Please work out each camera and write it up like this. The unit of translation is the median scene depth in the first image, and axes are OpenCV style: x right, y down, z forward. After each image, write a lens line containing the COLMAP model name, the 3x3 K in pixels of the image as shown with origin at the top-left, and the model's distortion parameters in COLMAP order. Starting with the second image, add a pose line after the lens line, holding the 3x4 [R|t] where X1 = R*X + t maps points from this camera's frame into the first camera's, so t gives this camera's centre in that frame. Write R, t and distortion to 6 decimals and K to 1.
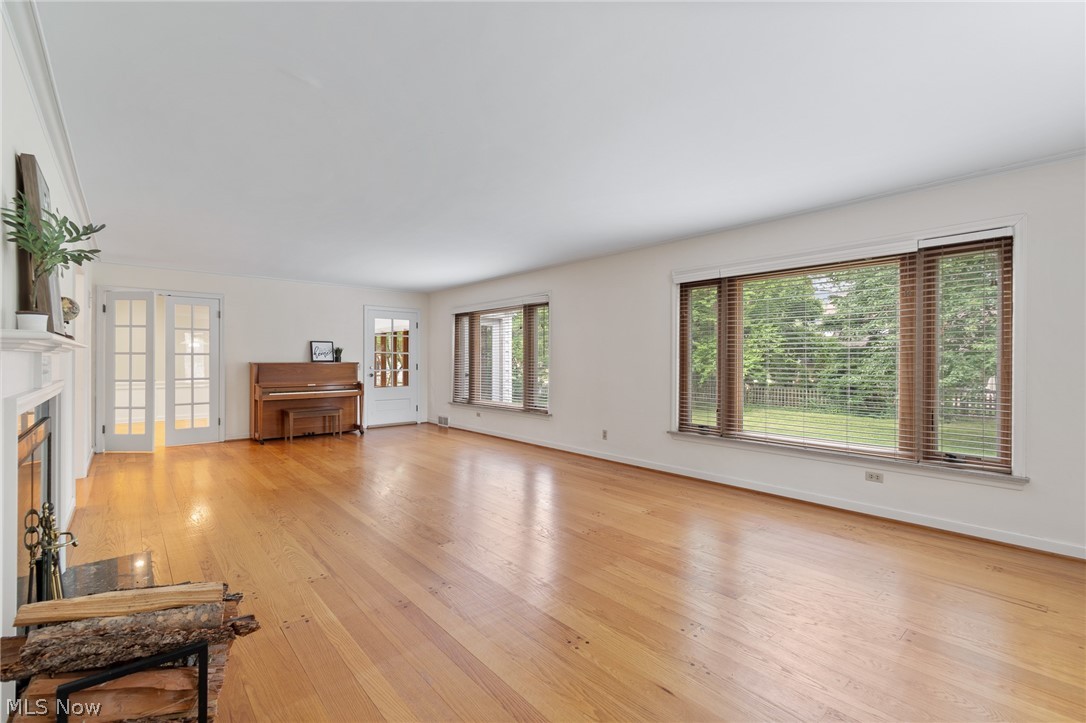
lens RADIAL K [[484.1, 0, 543.0], [0, 484.1, 361.5], [0, 0, 1]] dist [0.001601, 0.000193]
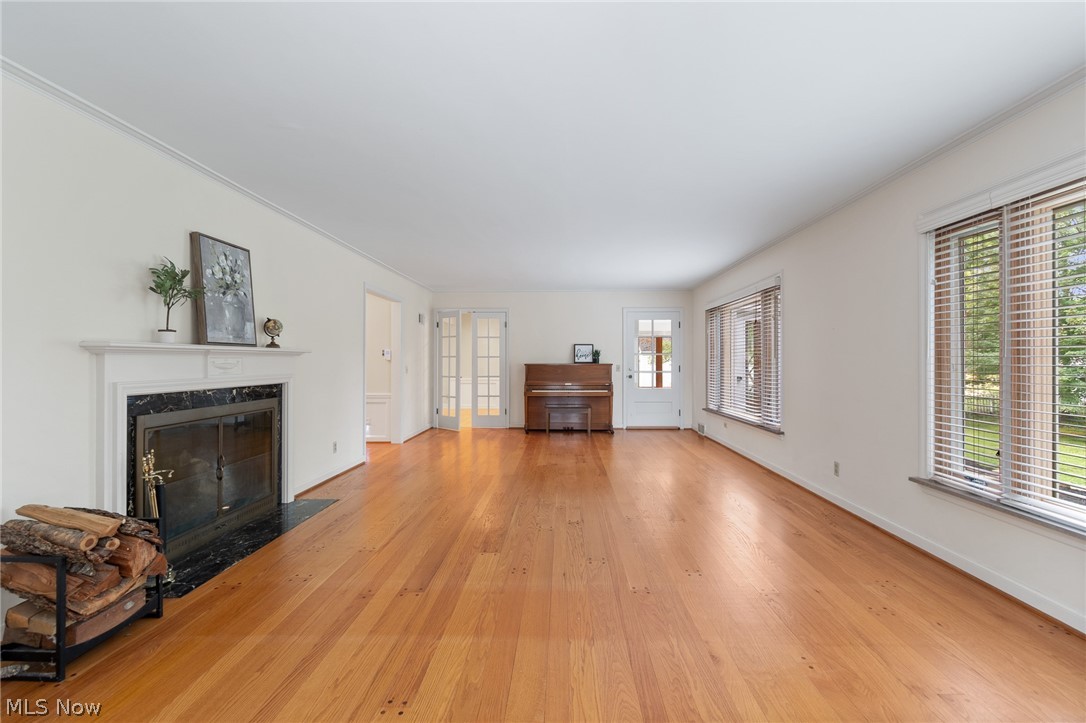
lens RADIAL K [[484.1, 0, 543.0], [0, 484.1, 361.5], [0, 0, 1]] dist [0.001601, 0.000193]
pose [[0.730555, -0.001333, -0.682852, 0.245312], [-0.002163, 0.999989, -0.004267, 0.001920], [0.682850, 0.004595, 0.730544, 0.175281]]
